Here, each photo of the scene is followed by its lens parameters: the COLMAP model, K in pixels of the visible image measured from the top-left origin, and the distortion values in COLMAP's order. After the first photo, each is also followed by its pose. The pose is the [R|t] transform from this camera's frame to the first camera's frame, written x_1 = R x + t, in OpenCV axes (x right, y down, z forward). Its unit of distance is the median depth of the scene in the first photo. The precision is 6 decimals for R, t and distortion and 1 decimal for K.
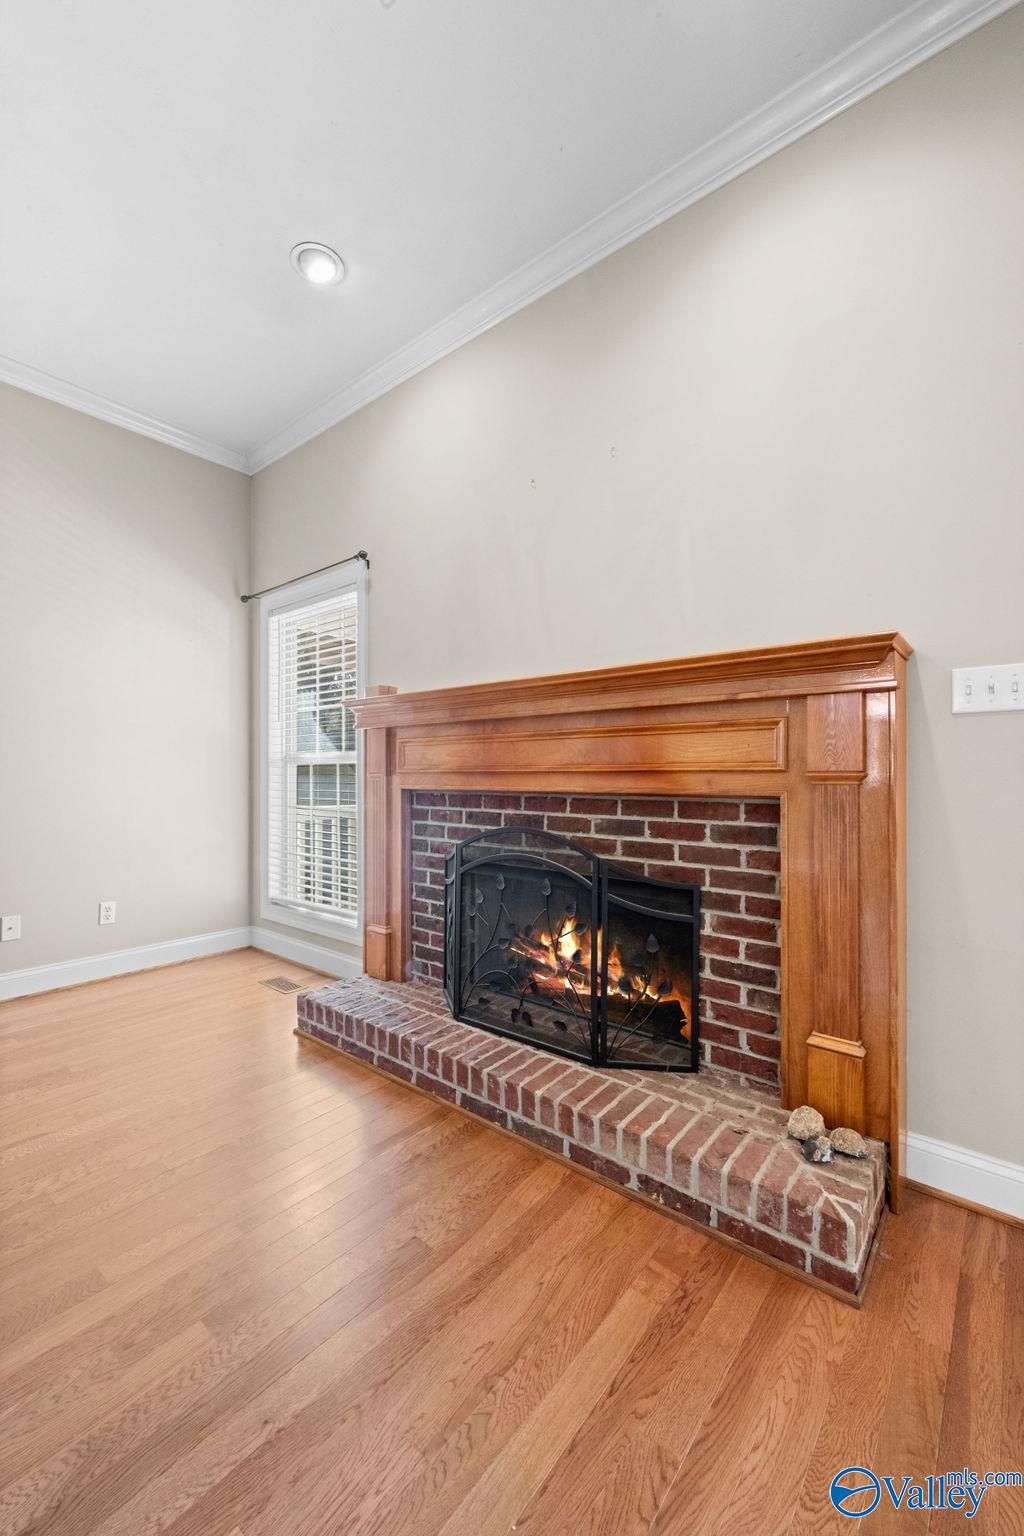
lens RADIAL K [[620.4, 0, 512.0], [0, 620.4, 768.0], [0, 0, 1]] dist [0.000373, -0.000081]
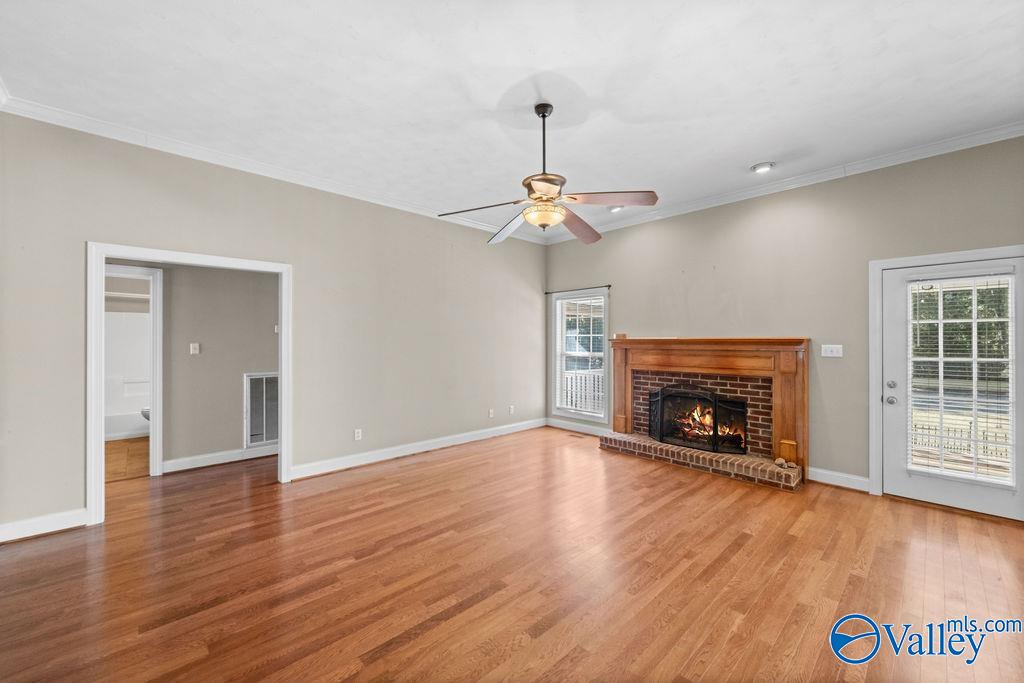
lens RADIAL K [[399.2, 0, 509.8], [0, 399.2, 339.2], [0, 0, 1]] dist [-0.000656, -0.000126]
pose [[0.992050, 0.000153, -0.125841, -0.741963], [0.000592, 0.999982, 0.005889, -0.175598], [0.125840, -0.005917, 0.992033, -1.404759]]
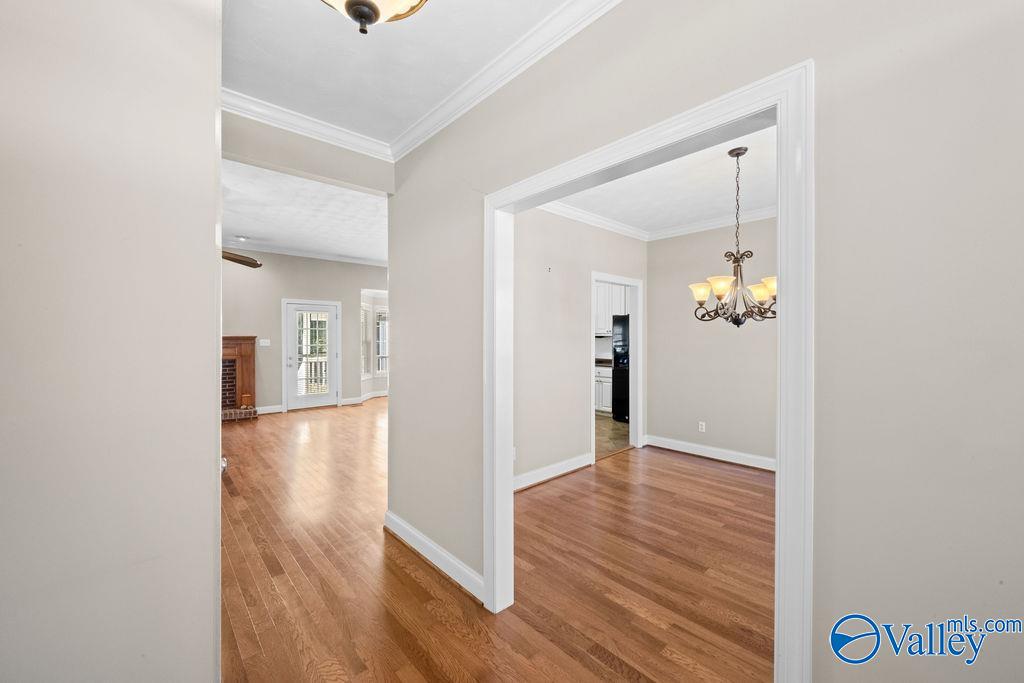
lens RADIAL K [[413.6, 0, 512.0], [0, 413.6, 341.5], [0, 0, 1]] dist [0.000373, -0.000081]
pose [[0.153480, -0.010248, 0.988099, -2.916078], [-0.007283, 0.999907, 0.011501, -0.178558], [-0.988125, -0.008962, 0.153391, -2.127393]]
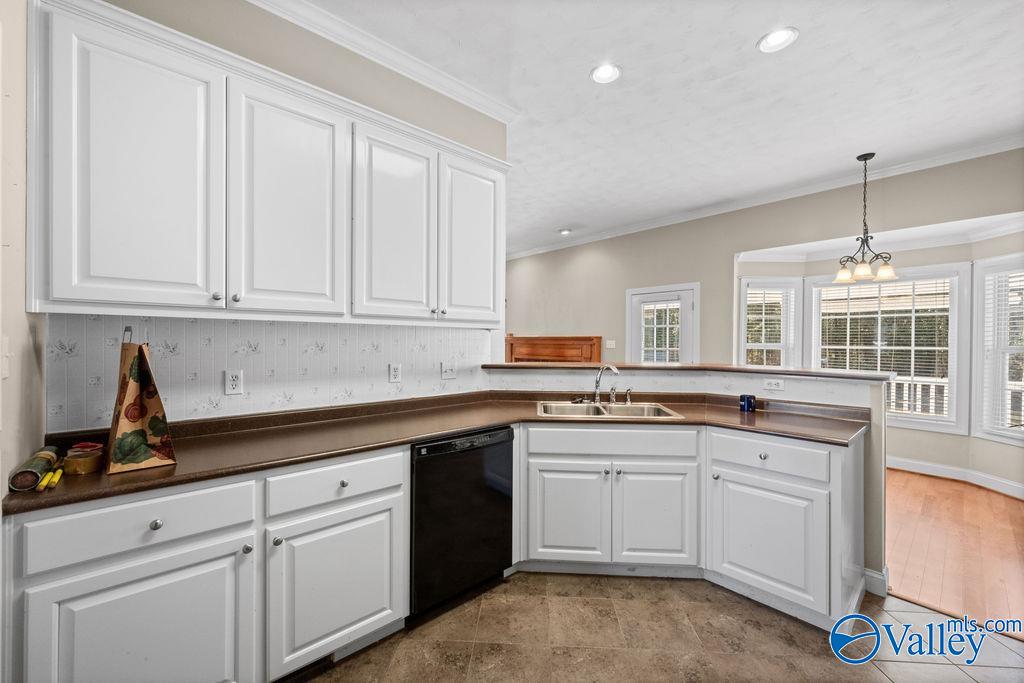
lens RADIAL K [[400.1, 0, 512.0], [0, 400.1, 341.5], [0, 0, 1]] dist [-0.000018, -0.000518]
pose [[0.988957, 0.006654, -0.148050, 0.313392], [-0.004799, 0.999906, 0.012882, -0.165835], [0.148122, -0.012029, 0.988896, -2.522624]]
